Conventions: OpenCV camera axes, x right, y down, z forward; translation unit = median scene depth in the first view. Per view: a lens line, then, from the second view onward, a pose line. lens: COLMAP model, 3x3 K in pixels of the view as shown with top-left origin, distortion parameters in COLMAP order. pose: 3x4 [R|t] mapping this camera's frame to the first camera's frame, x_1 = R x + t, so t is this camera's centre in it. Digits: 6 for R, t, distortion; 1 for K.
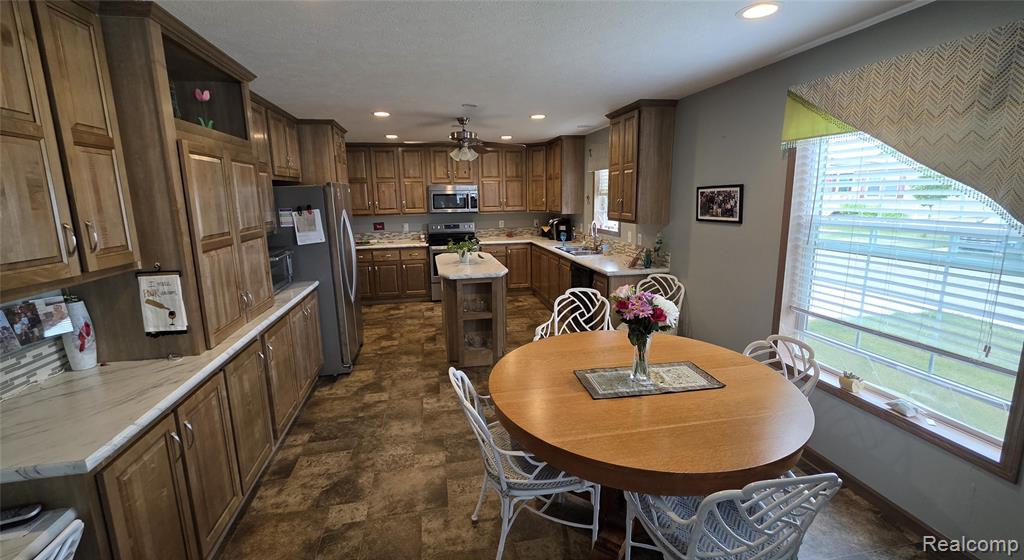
lens RADIAL K [[433.4, 0, 509.2], [0, 433.4, 251.2], [0, 0, 1]] dist [-0.001040, -0.000028]
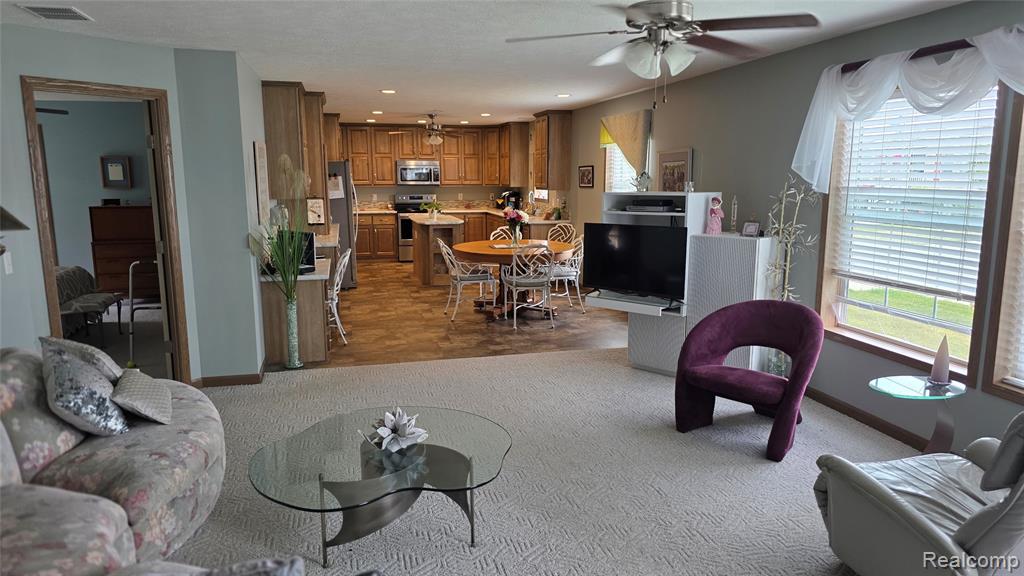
lens RADIAL K [[700.1, 0, 526.7], [0, 700.1, 289.4], [0, 0, 1]] dist [0.005743, 0.000091]
pose [[0.997382, 0.005983, 0.072058, 0.026921], [-0.008506, 0.999360, 0.034757, 0.124862], [-0.071804, -0.035279, 0.996795, -0.906789]]
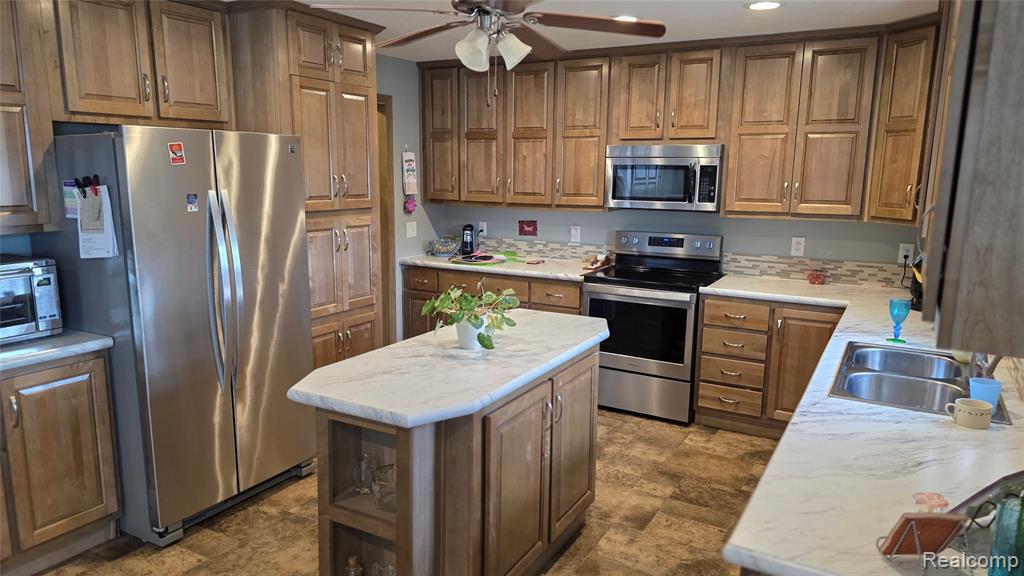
lens RADIAL K [[657.4, 0, 512.0], [0, 657.4, 288.0], [0, 0, 1]] dist [0.003521, 0.000375]
pose [[0.754403, 0.138218, -0.641695, 0.195706], [-0.108652, 0.990388, 0.085589, -0.055017], [0.647357, 0.005153, 0.762169, 0.432183]]
